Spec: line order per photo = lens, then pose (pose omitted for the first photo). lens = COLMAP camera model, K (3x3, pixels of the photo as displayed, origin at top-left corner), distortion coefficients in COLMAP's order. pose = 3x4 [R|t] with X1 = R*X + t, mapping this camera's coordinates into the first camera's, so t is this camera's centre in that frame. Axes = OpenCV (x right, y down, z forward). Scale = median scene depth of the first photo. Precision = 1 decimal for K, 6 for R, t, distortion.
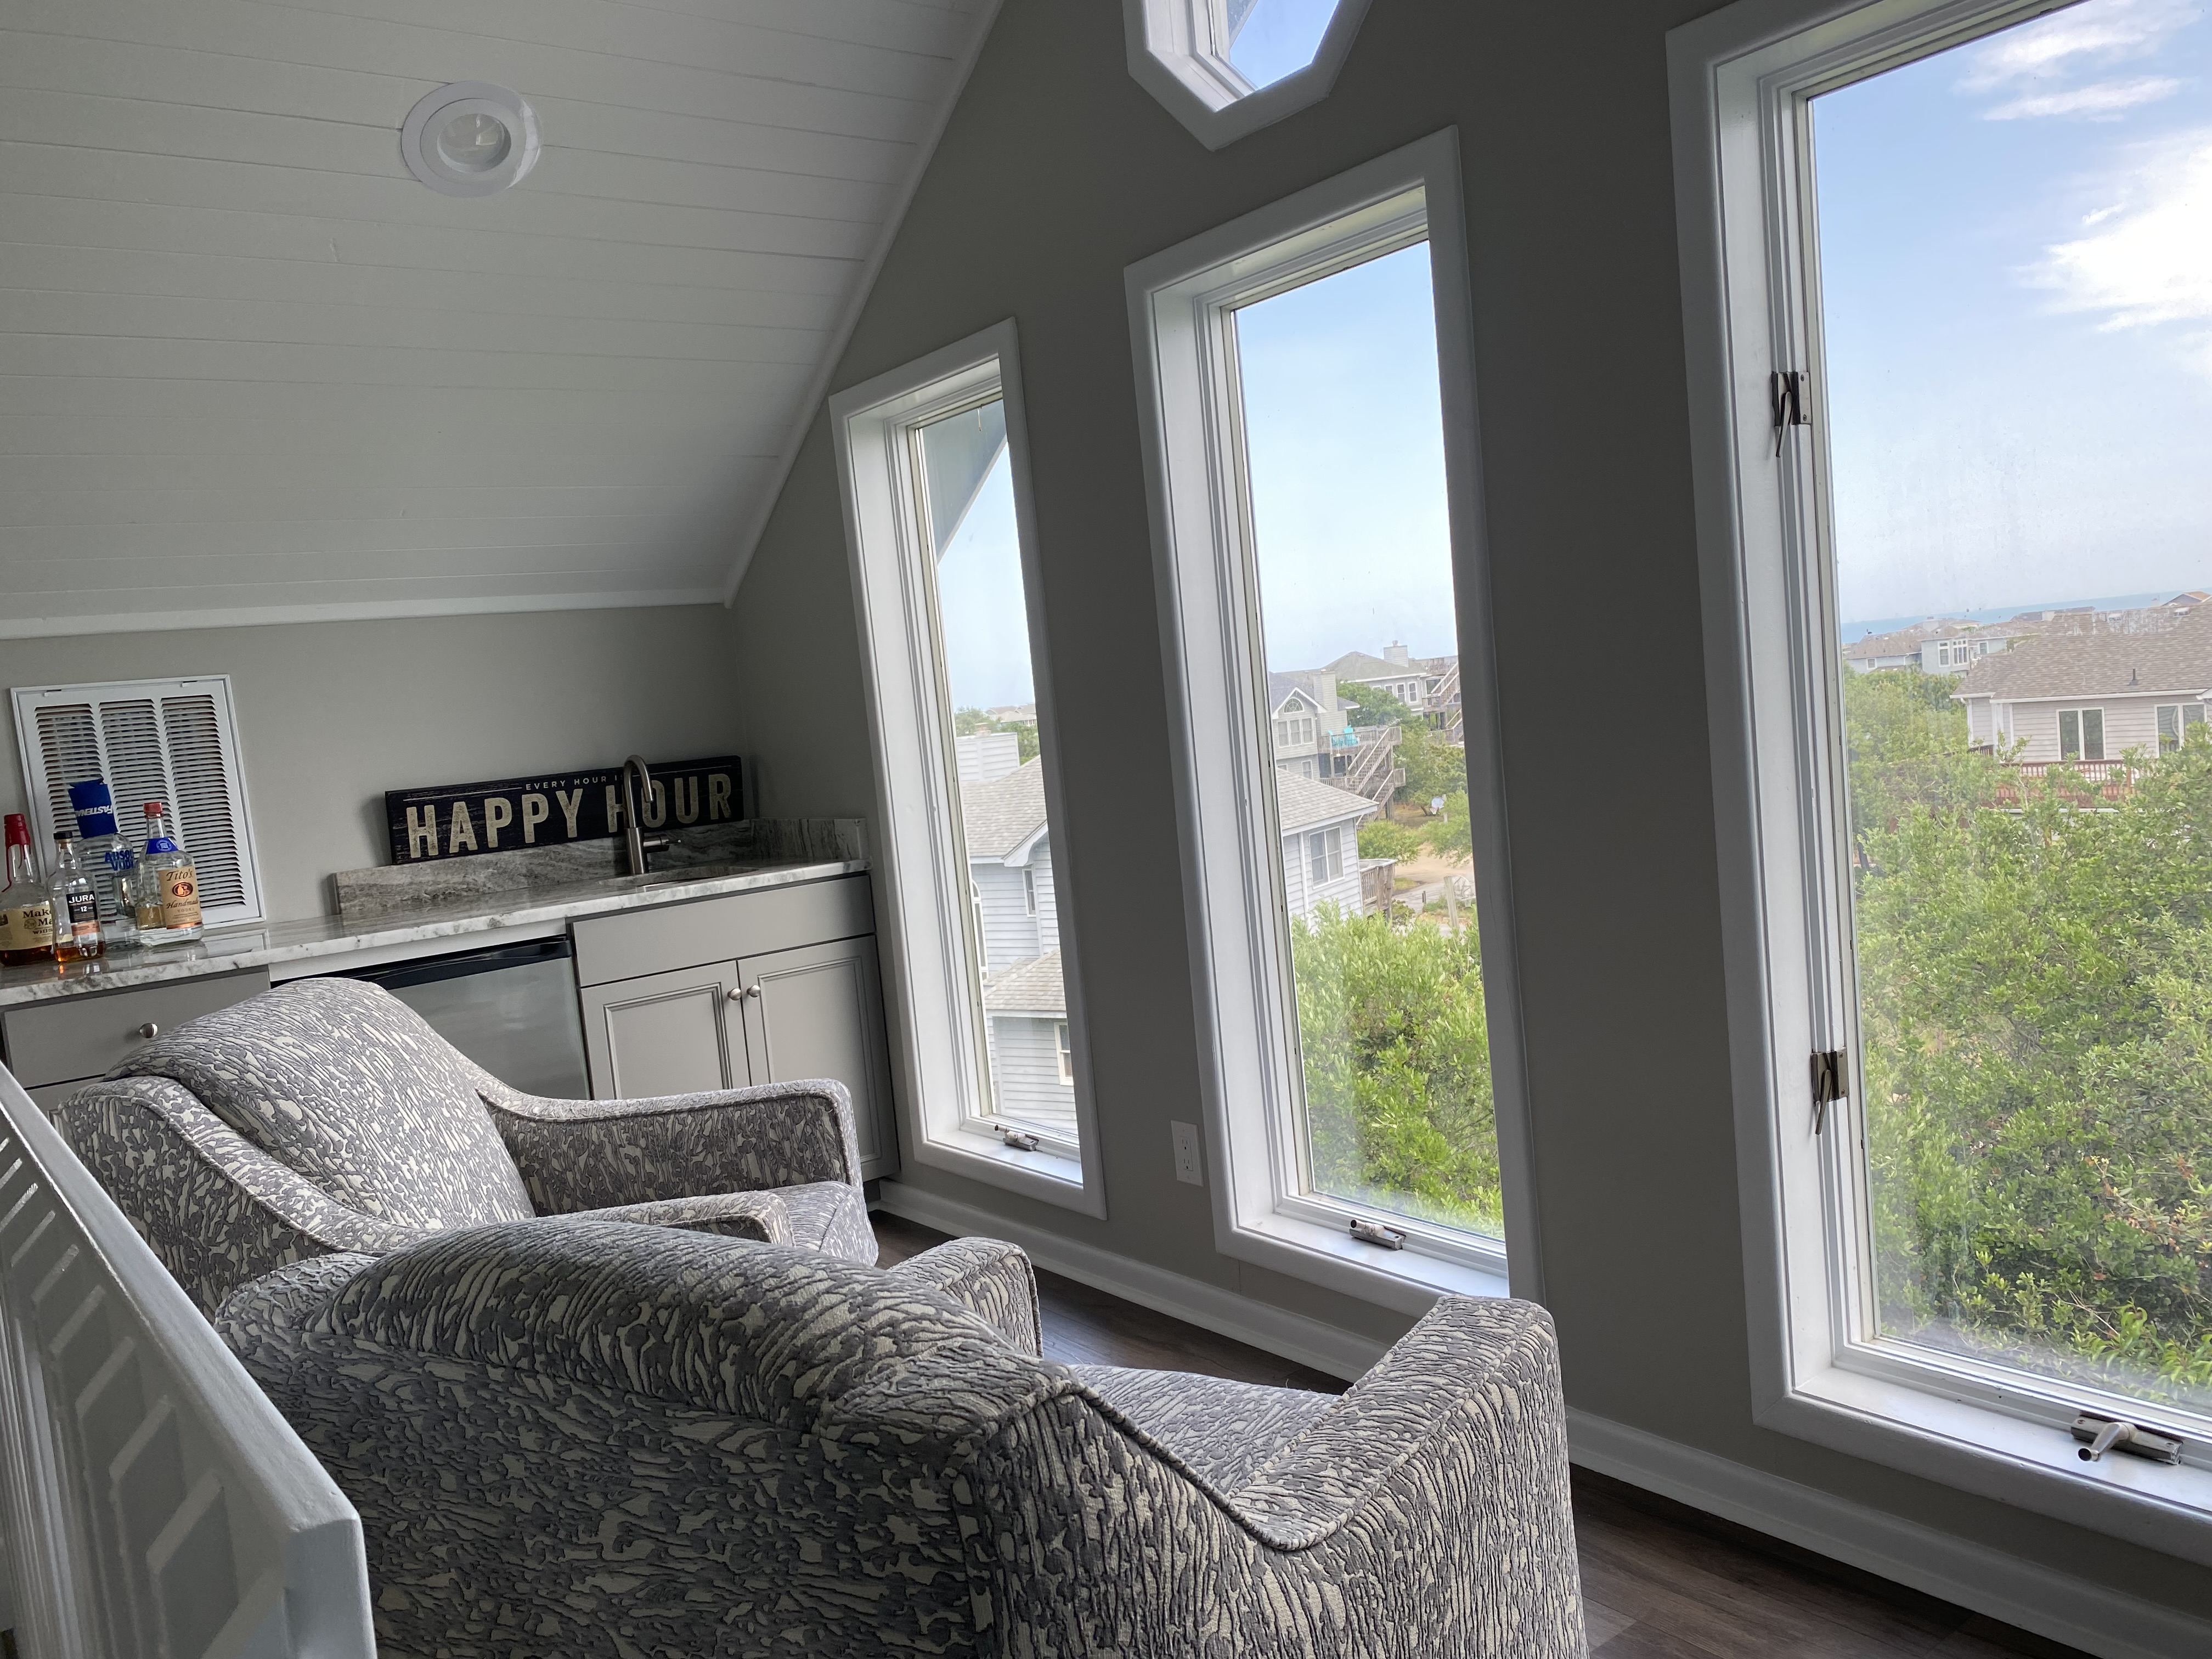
lens RADIAL K [[1741.1, 0, 1106.0], [0, 1741.1, 829.5], [0, 0, 1]] dist [0.007884, 0.003897]
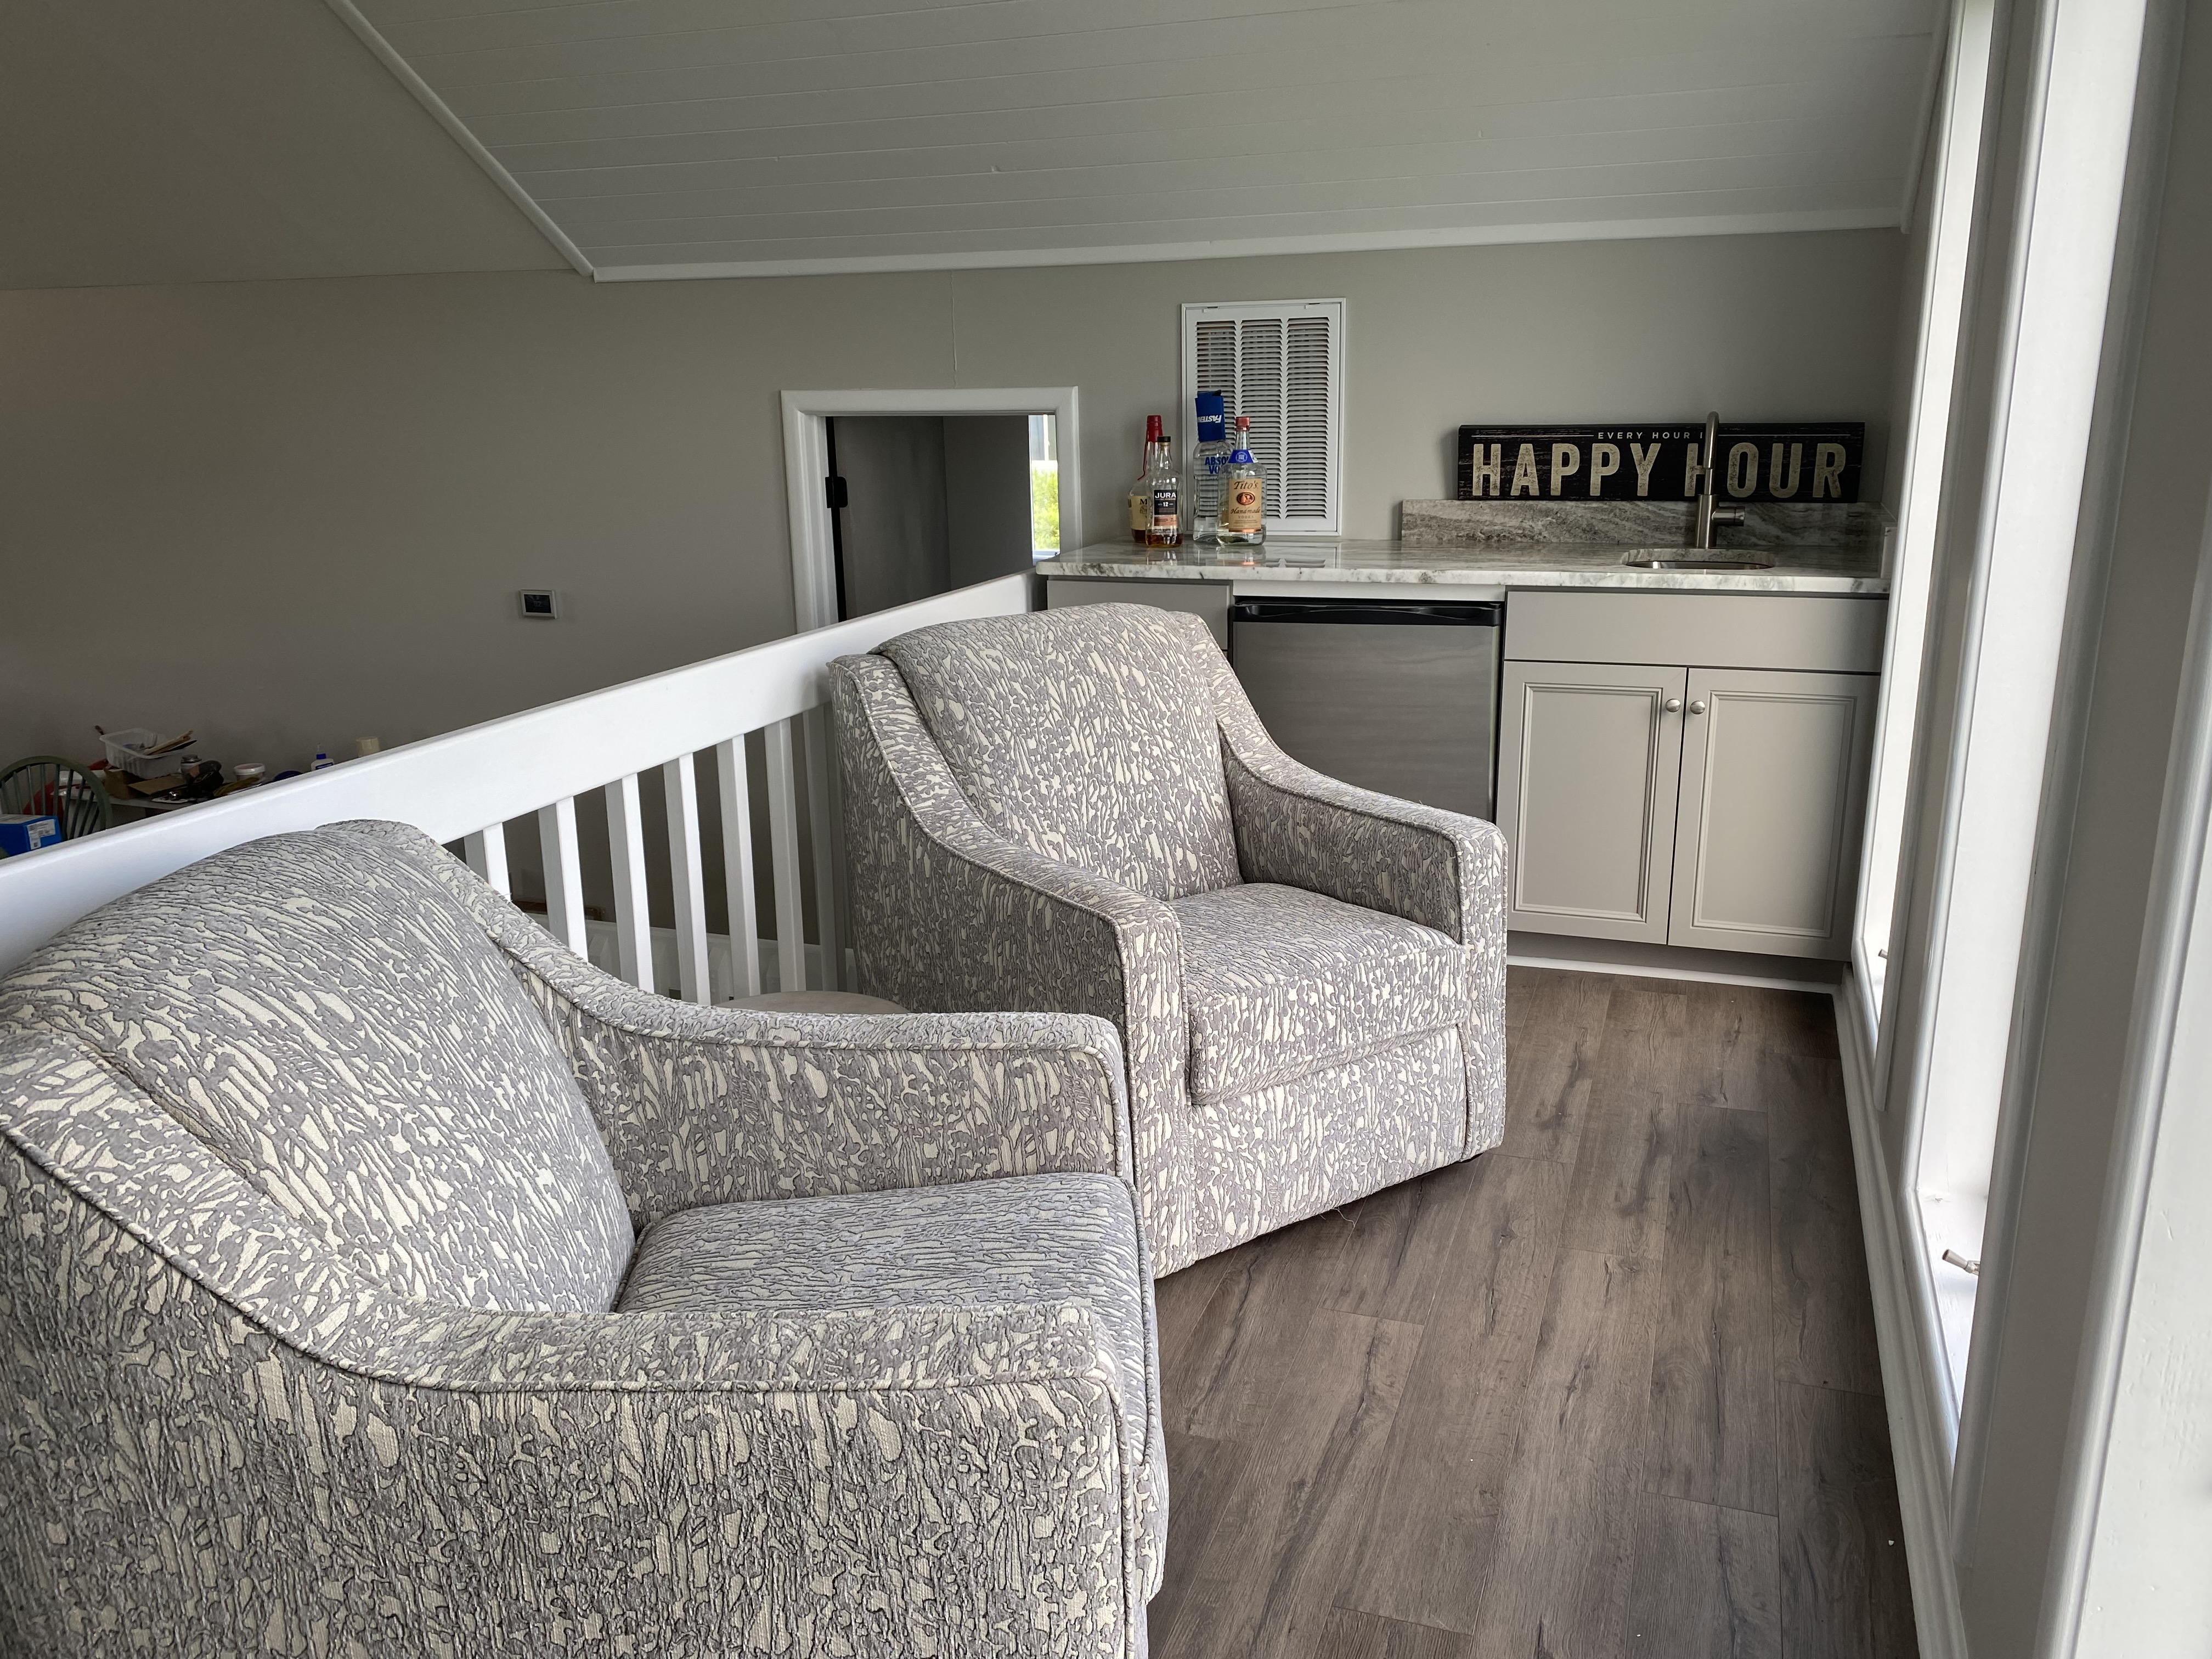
lens RADIAL K [[1689.3, 0, 1049.6], [0, 1689.3, 829.5], [0, 0, 1]] dist [0.095394, -0.173381]
pose [[0.525259, 0.304196, -0.794712, 0.311667], [-0.097146, 0.949251, 0.299141, -0.070369], [0.845379, -0.079923, 0.528154, 0.253981]]
